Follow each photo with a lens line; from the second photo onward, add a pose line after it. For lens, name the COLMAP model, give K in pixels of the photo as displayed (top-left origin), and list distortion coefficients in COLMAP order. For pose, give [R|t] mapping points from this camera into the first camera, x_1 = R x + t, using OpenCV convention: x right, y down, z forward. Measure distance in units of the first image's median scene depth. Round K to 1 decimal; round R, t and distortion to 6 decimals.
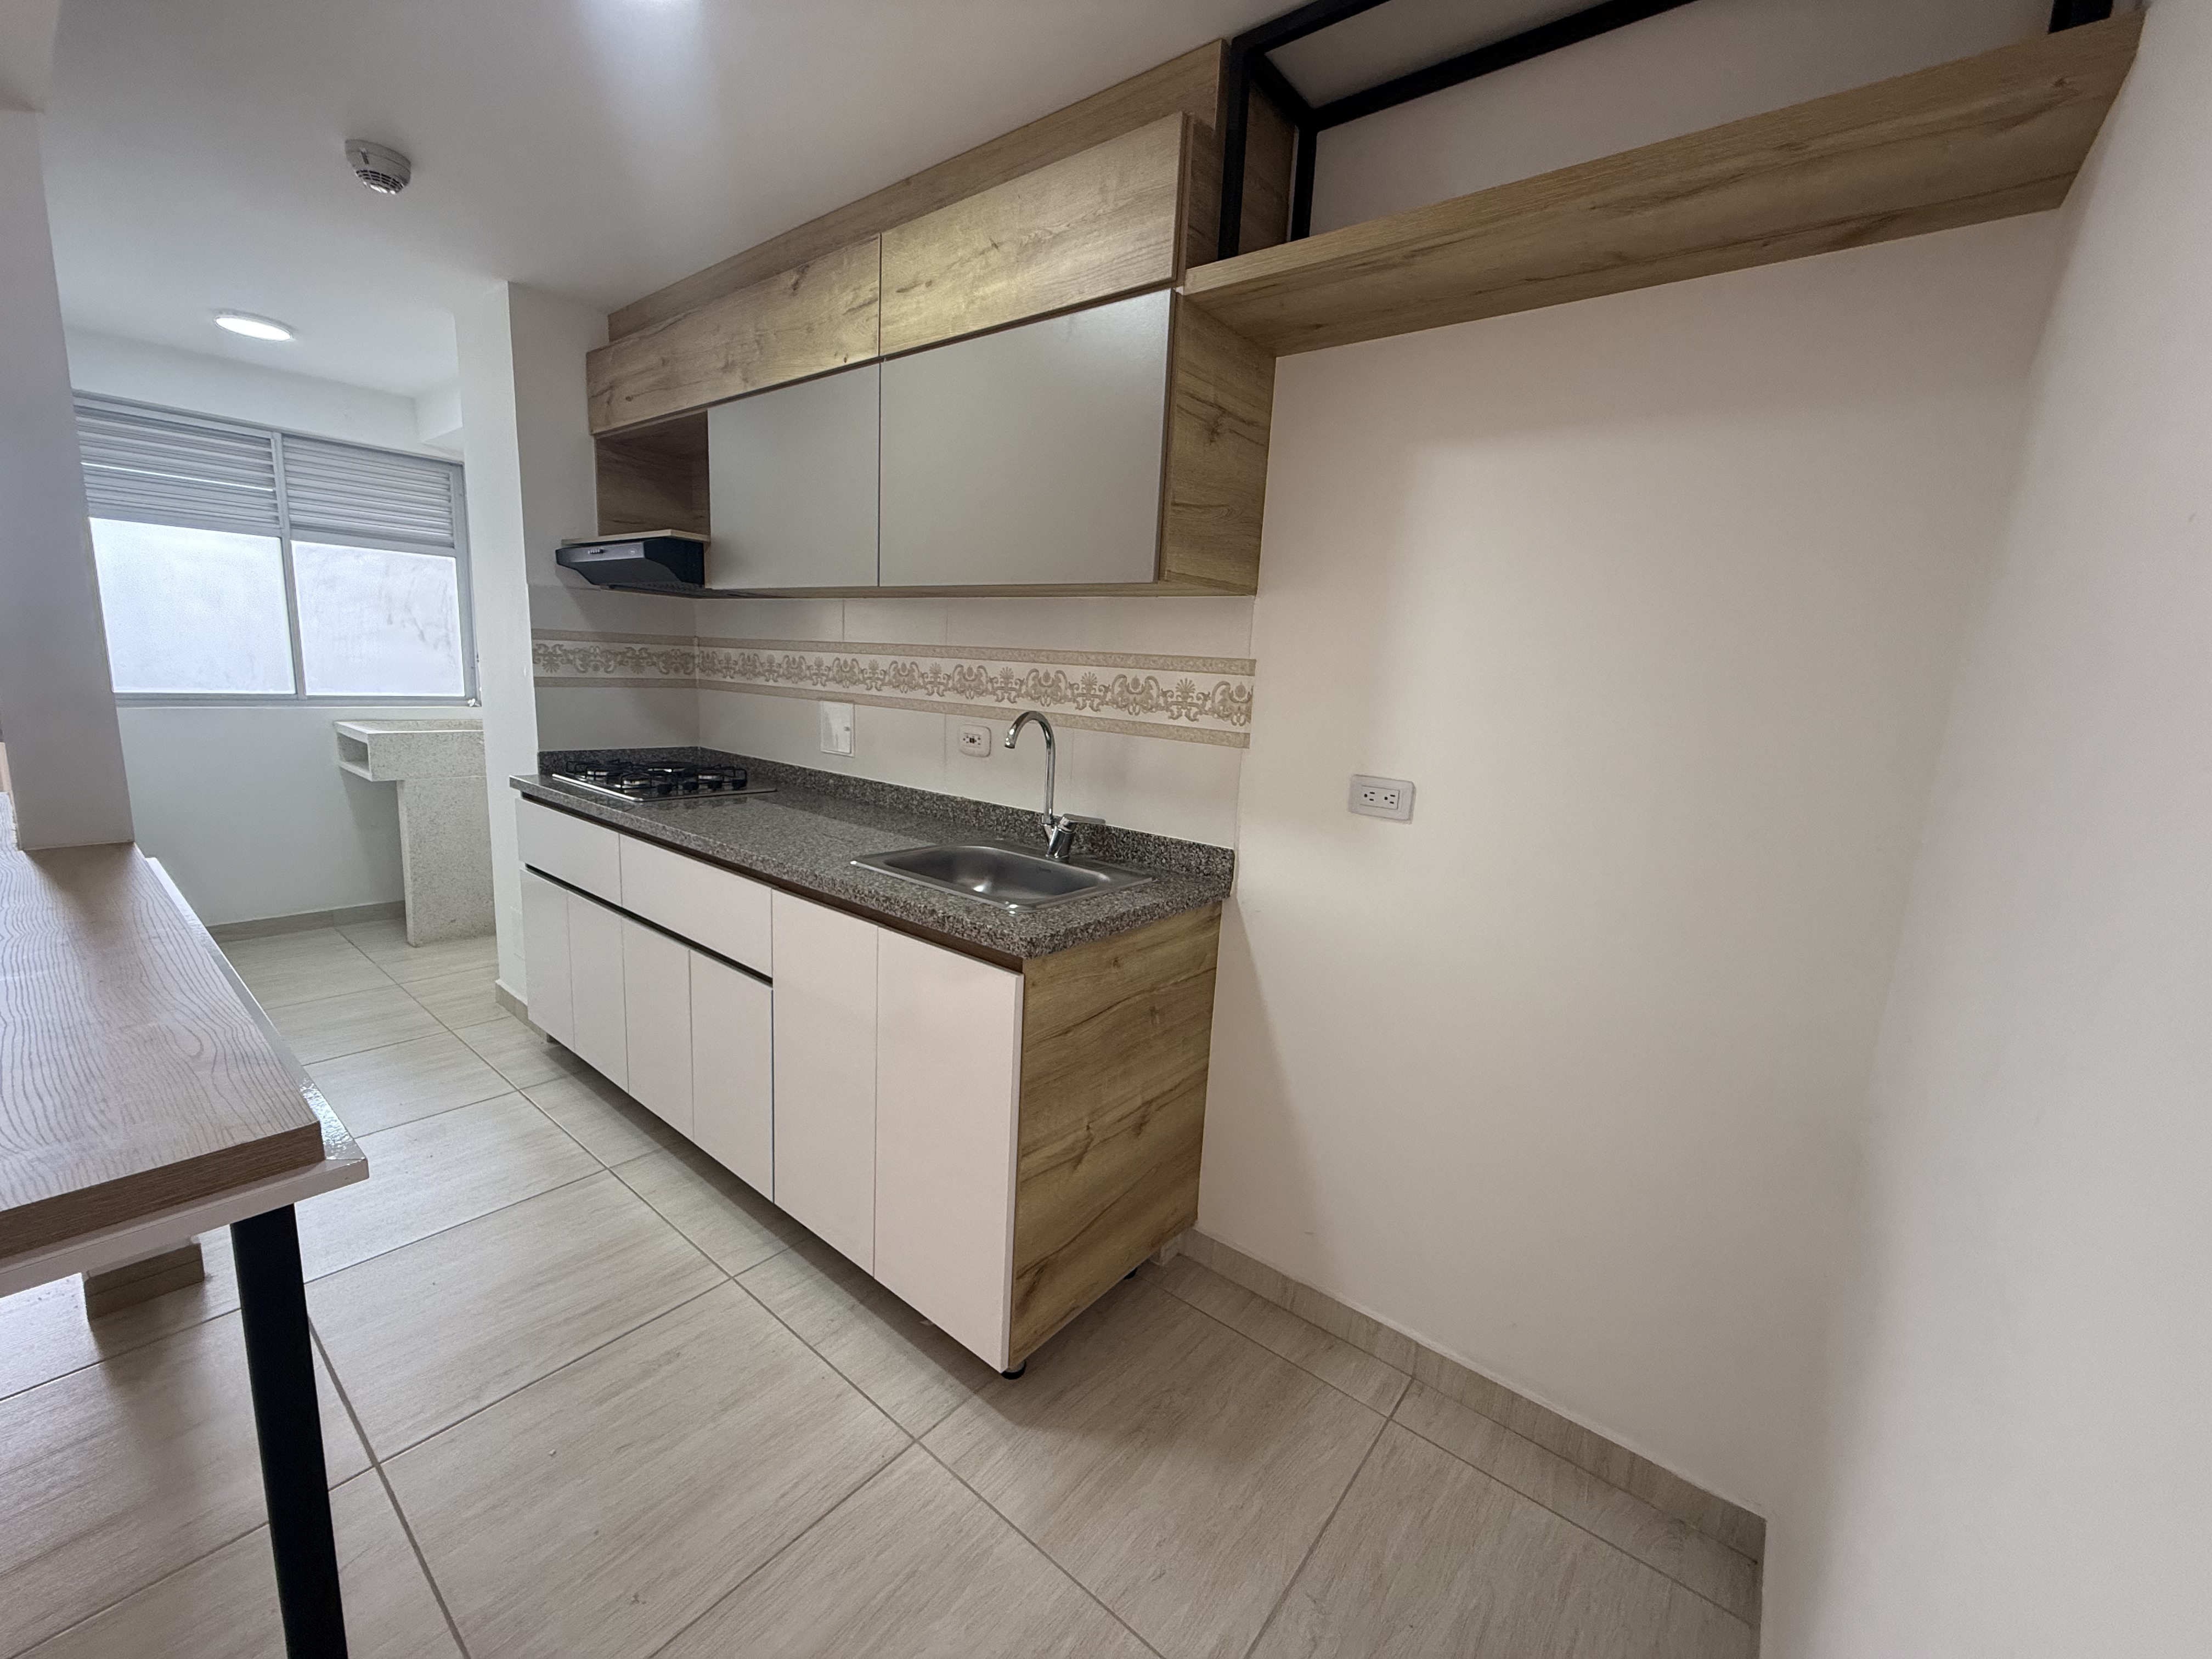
lens RADIAL K [[886.7, 0, 1098.3], [0, 886.7, 826.8], [0, 0, 1]] dist [-0.000040, 0.000239]
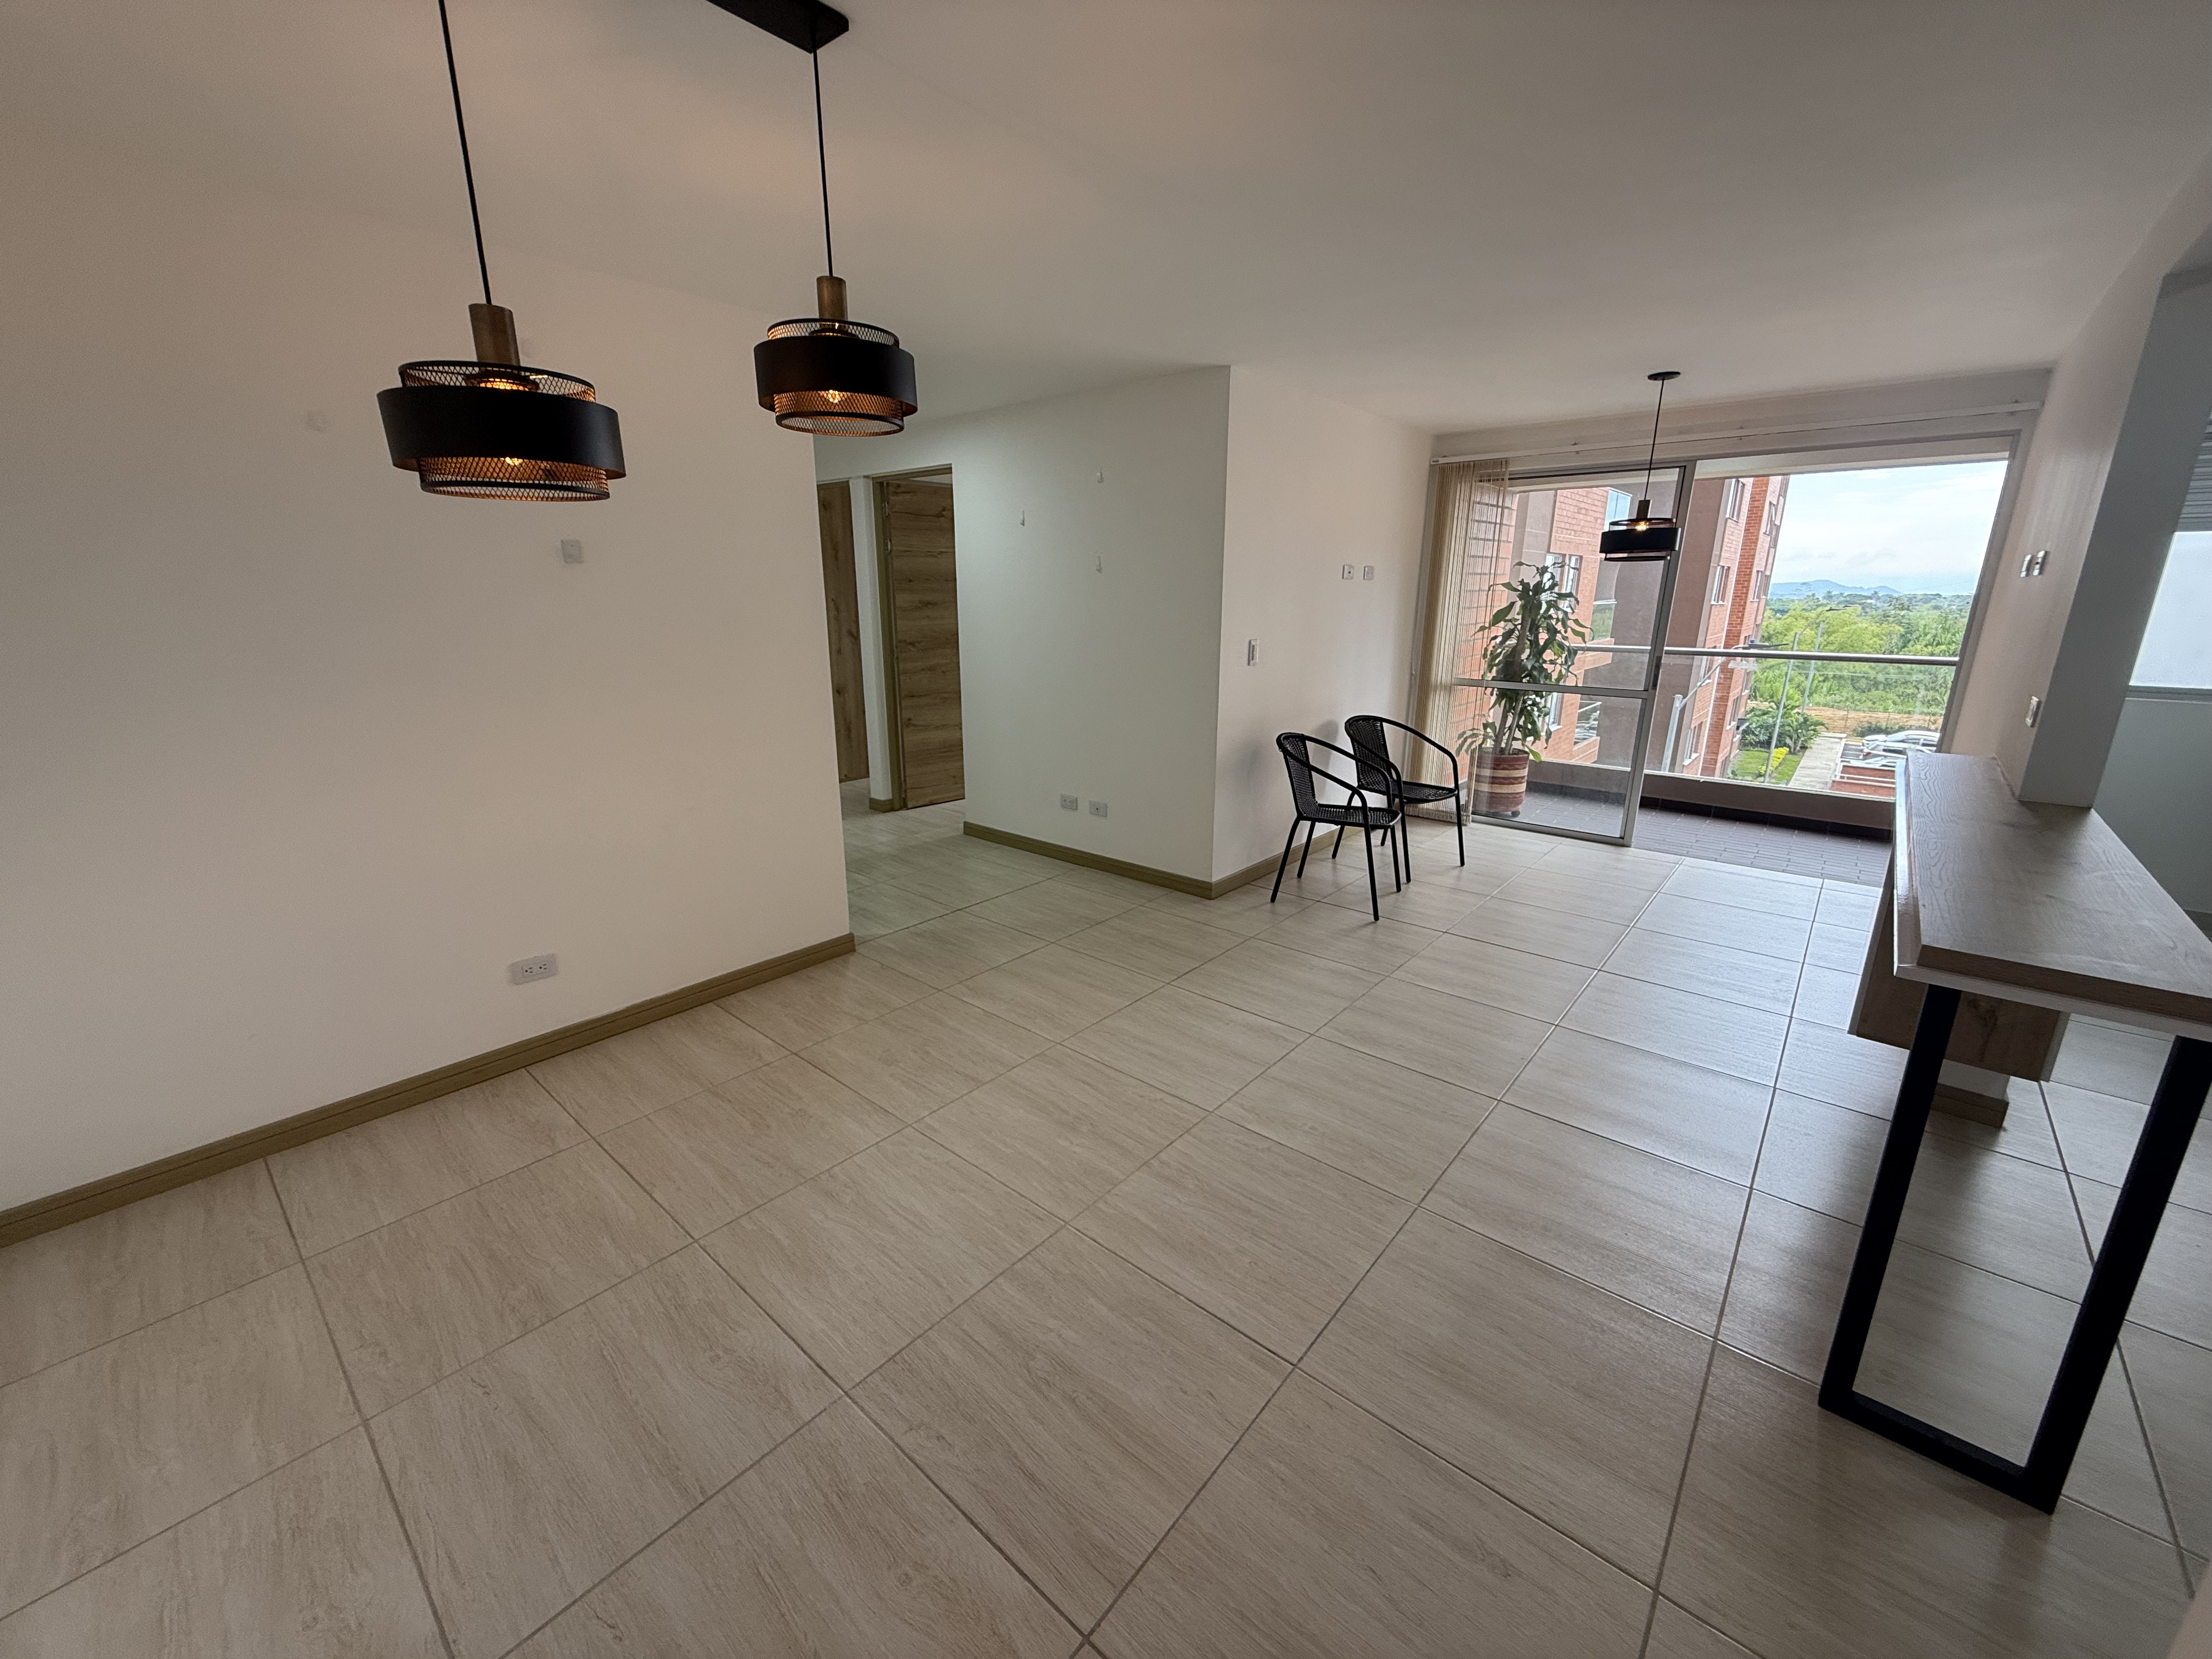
lens RADIAL K [[883.2, 0, 1101.1], [0, 883.2, 826.5], [0, 0, 1]] dist [-0.001477, 0.000557]
pose [[-0.034352, 0.209058, -0.977300, 0.261309], [-0.178126, 0.960939, 0.211819, 0.025224], [0.983408, 0.181359, 0.004228, -0.441583]]
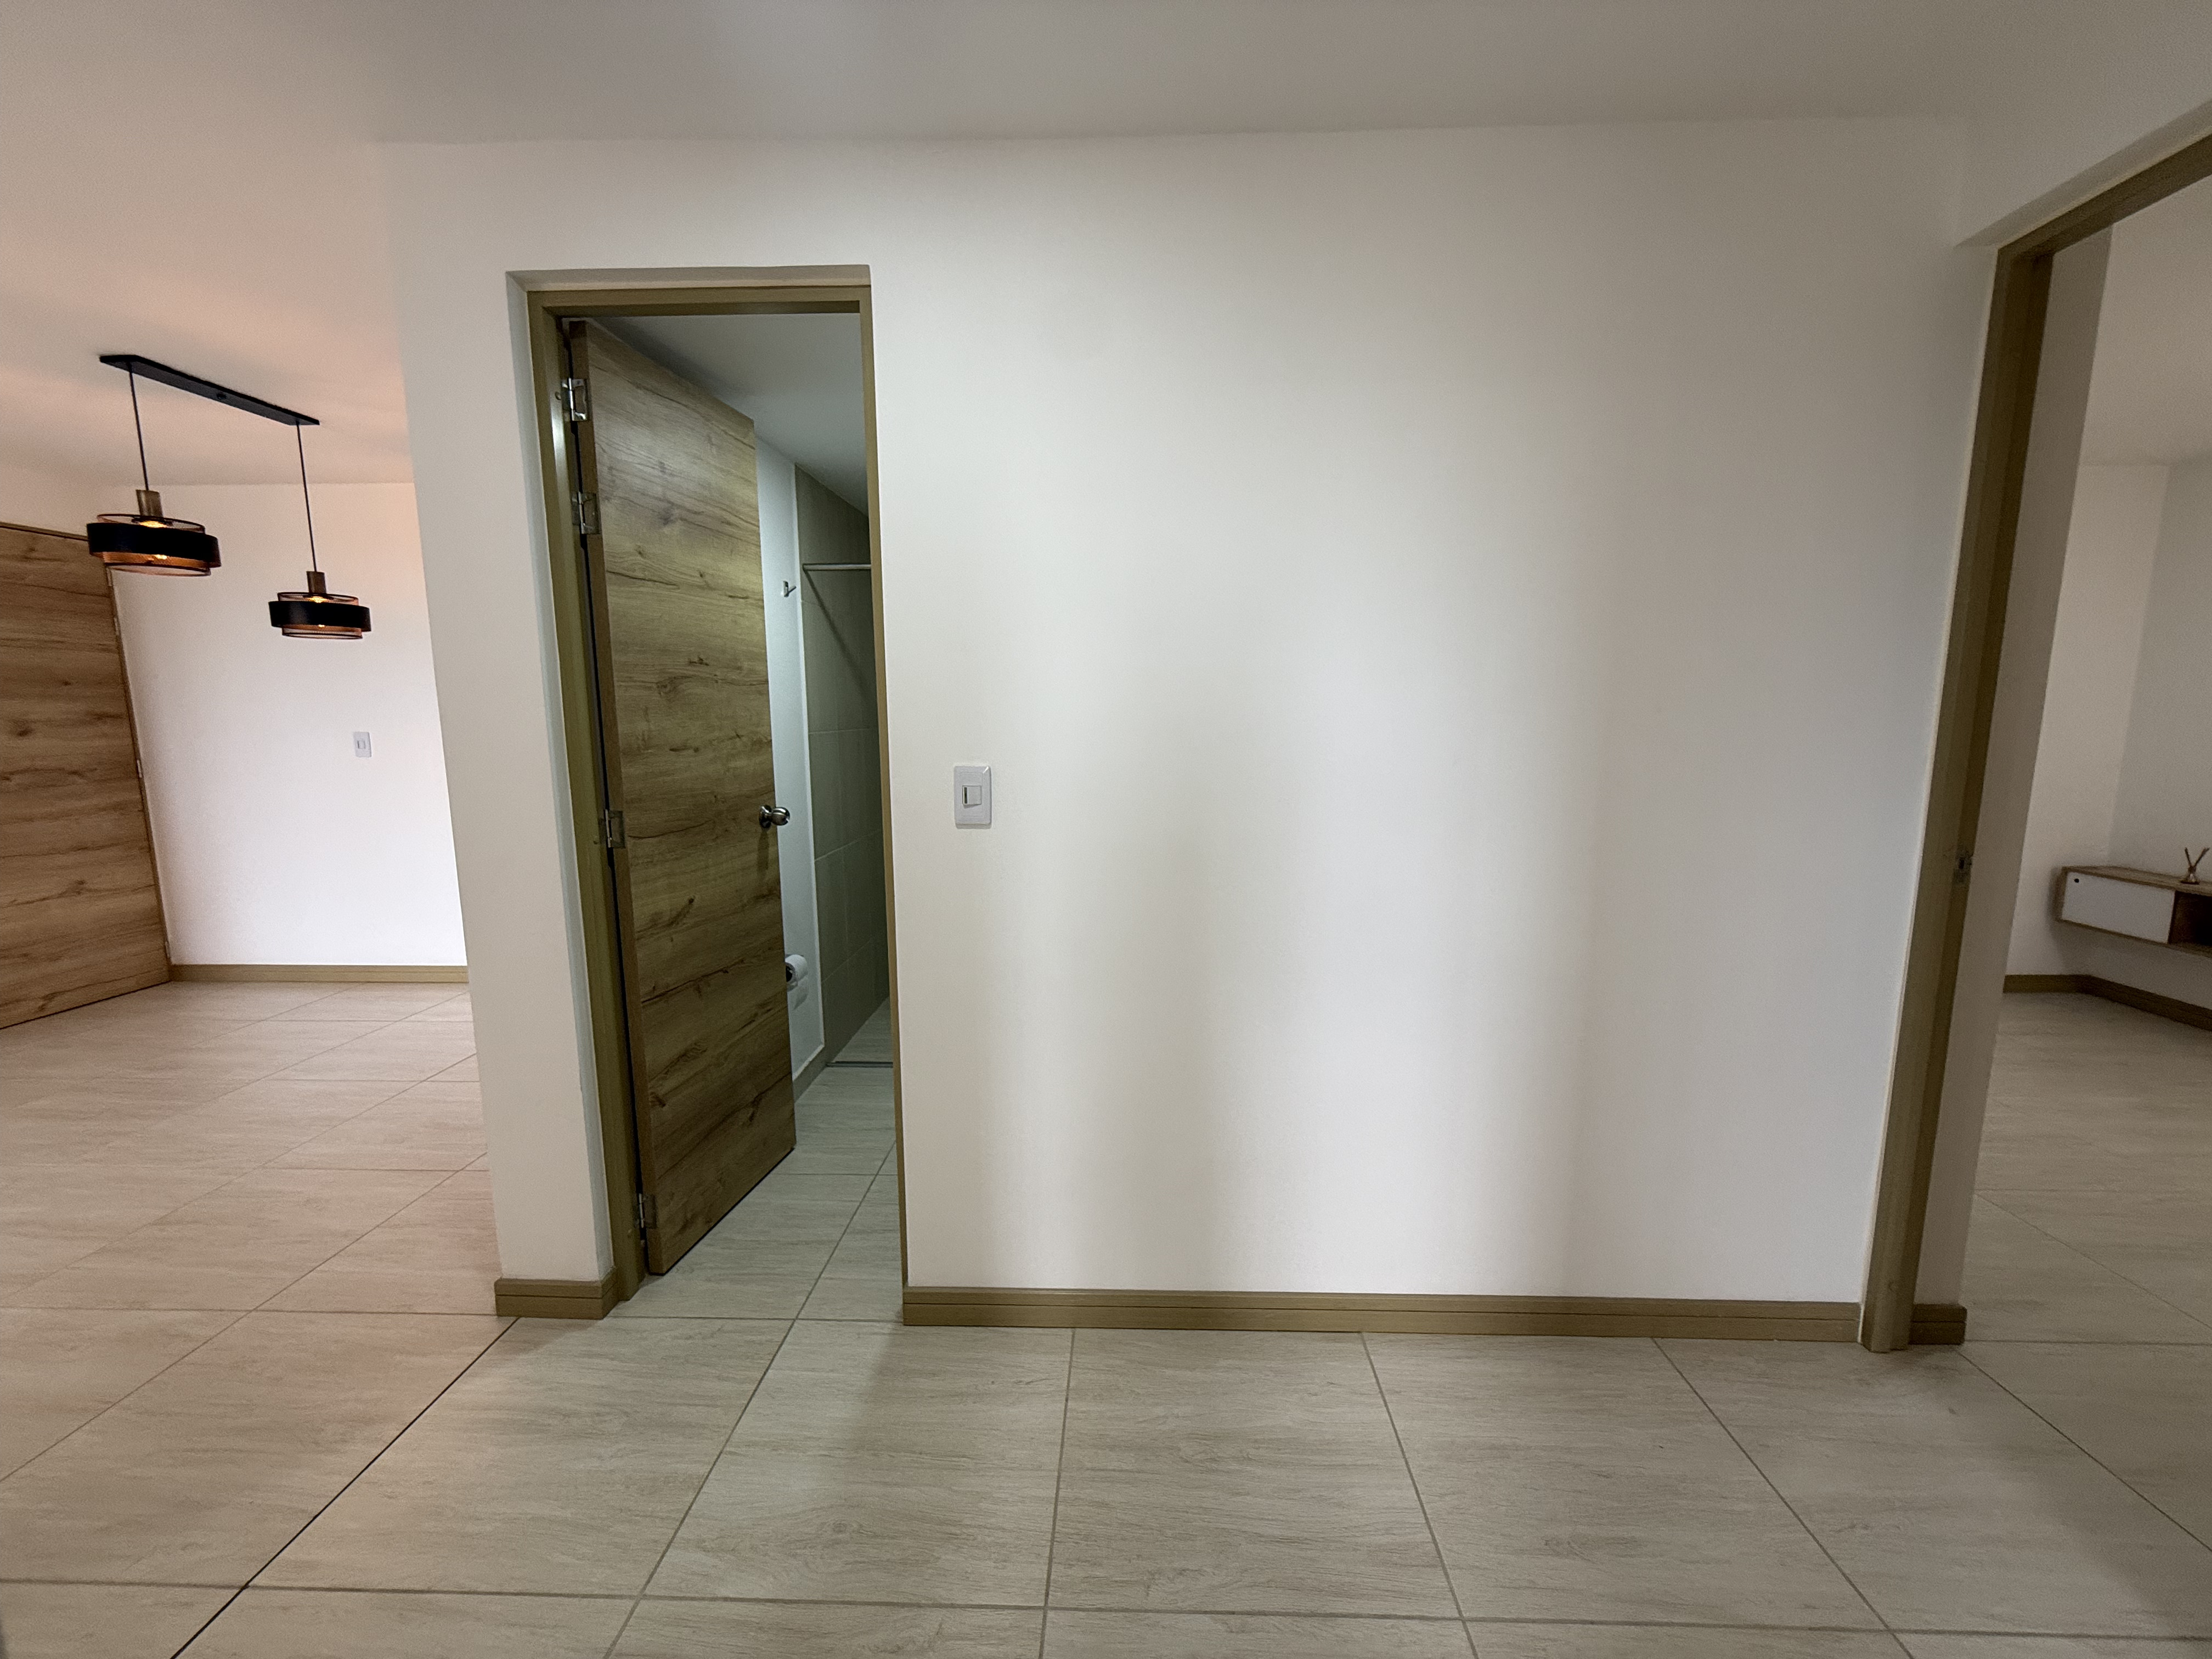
lens RADIAL K [[884.1, 0, 1111.3], [0, 884.1, 831.6], [0, 0, 1]] dist [-0.001280, 0.000461]
pose [[-0.605683, -0.159506, 0.779555, -2.786675], [0.111475, 0.953031, 0.281613, 0.053082], [-0.787859, 0.257470, -0.559454, -1.065001]]
